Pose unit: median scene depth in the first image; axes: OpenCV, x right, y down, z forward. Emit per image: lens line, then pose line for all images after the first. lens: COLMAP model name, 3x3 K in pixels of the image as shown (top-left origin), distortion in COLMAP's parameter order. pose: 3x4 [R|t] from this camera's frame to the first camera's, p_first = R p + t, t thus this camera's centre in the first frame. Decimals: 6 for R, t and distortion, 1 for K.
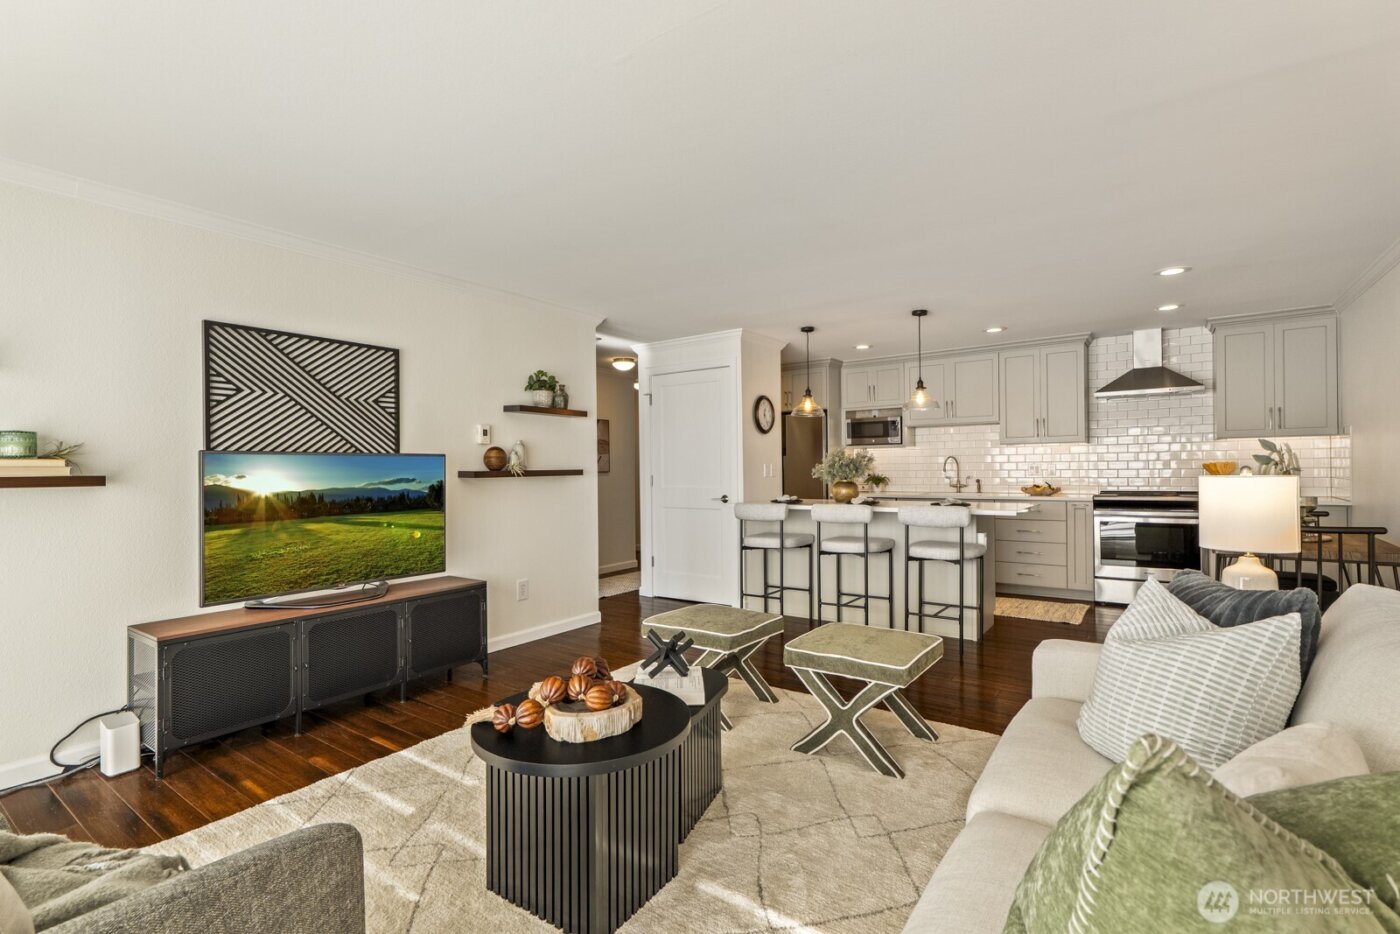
lens RADIAL K [[649.7, 0, 696.1], [0, 649.7, 469.6], [0, 0, 1]] dist [0.008530, -0.004638]
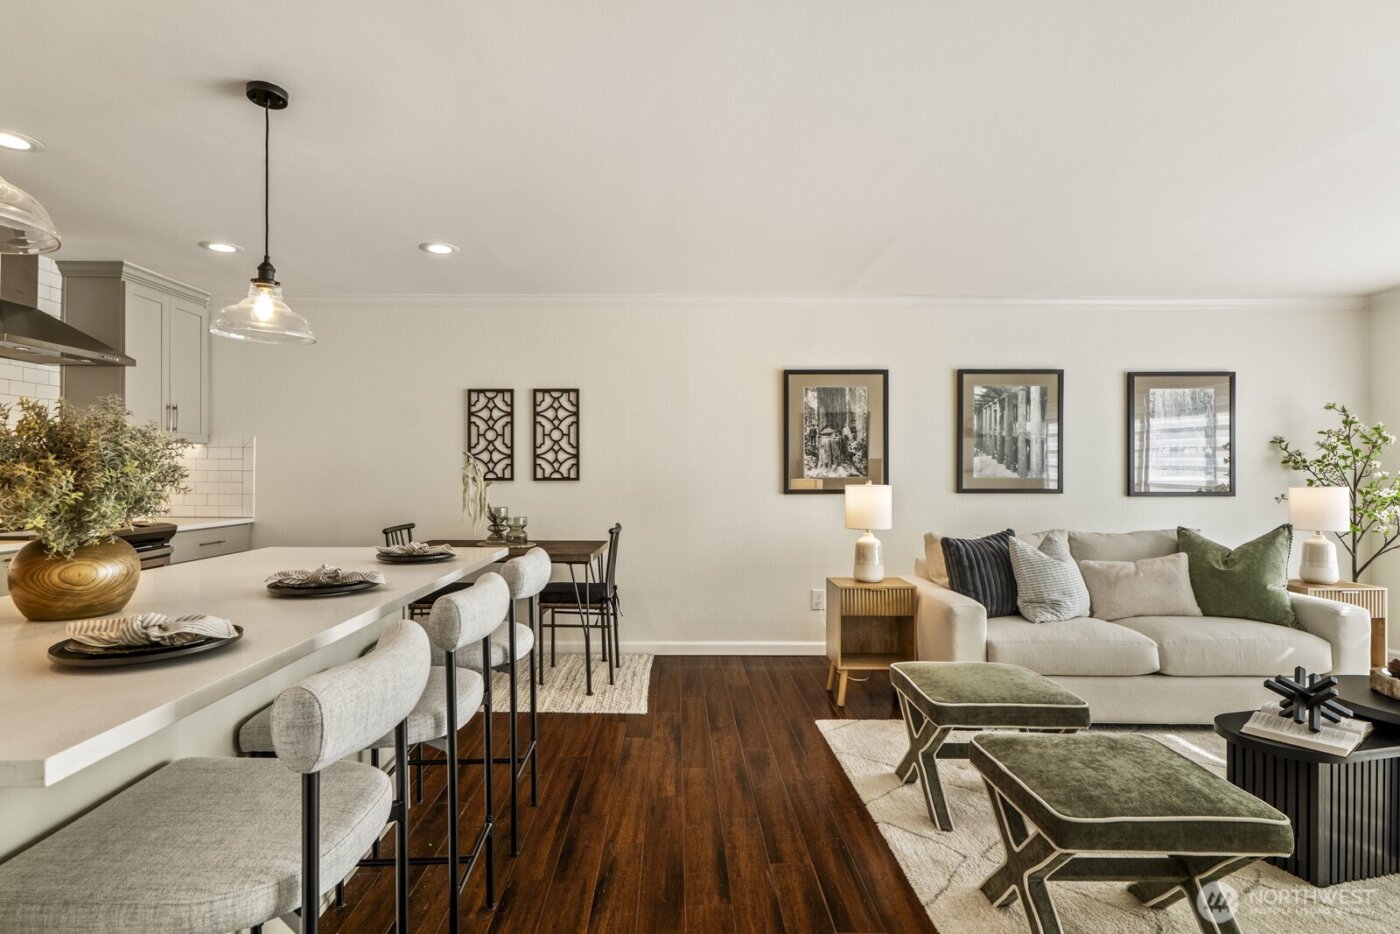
lens RADIAL K [[702.3, 0, 677.3], [0, 702.3, 471.2], [0, 0, 1]] dist [-0.000854, 0.000263]
pose [[-0.578024, 0.012412, 0.815925, -0.155753], [0.005010, 0.999919, -0.011662, -0.002437], [-0.816004, -0.002653, -0.578039, 1.042310]]
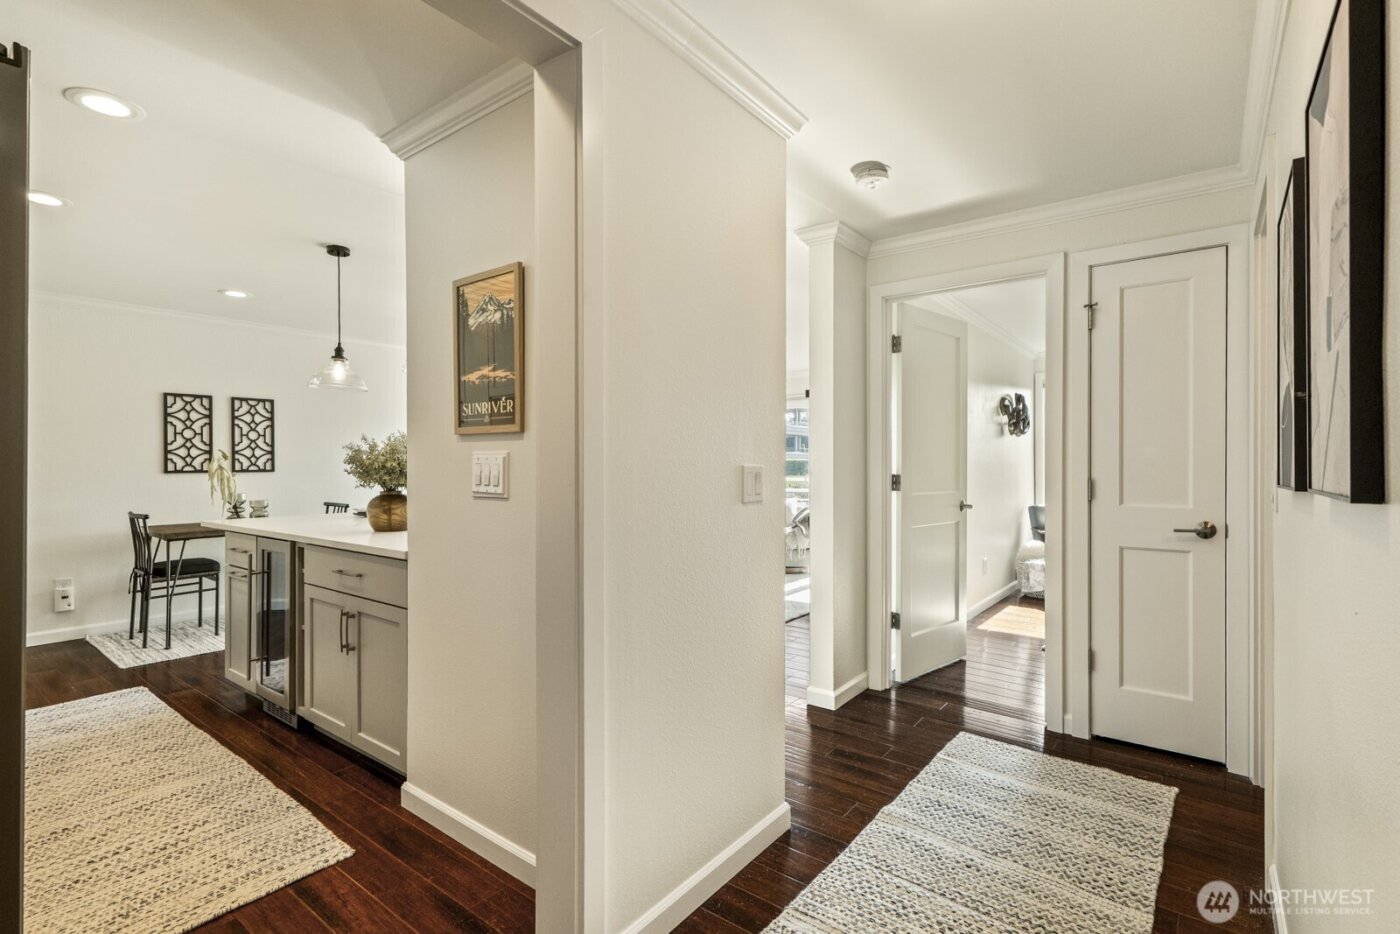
lens RADIAL K [[649.7, 0, 694.7], [0, 649.7, 469.2], [0, 0, 1]] dist [0.008530, -0.004638]
pose [[-0.999439, 0.012429, 0.031106, -0.062403], [0.012696, 0.999884, 0.008402, -0.006273], [-0.030997, 0.008792, -0.999481, 1.706695]]
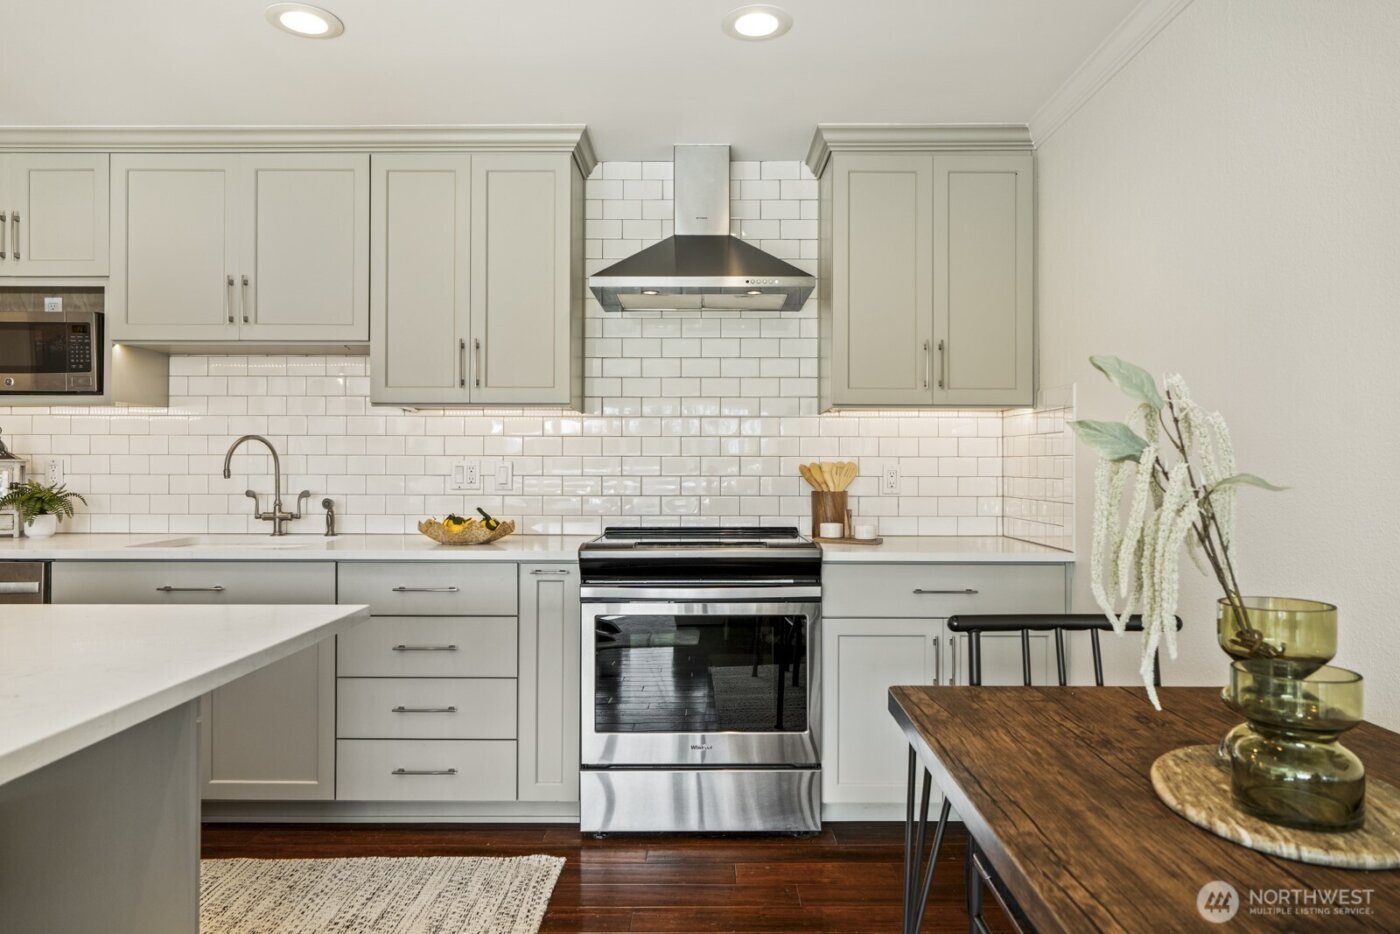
lens RADIAL K [[891.2, 0, 698.9], [0, 891.2, 462.3], [0, 0, 1]] dist [-0.004131, 0.000830]
pose [[0.811909, 0.019039, 0.583473, 0.420085], [-0.010921, 0.999788, -0.017427, 0.000498], [-0.583682, 0.007777, 0.811945, 0.627169]]
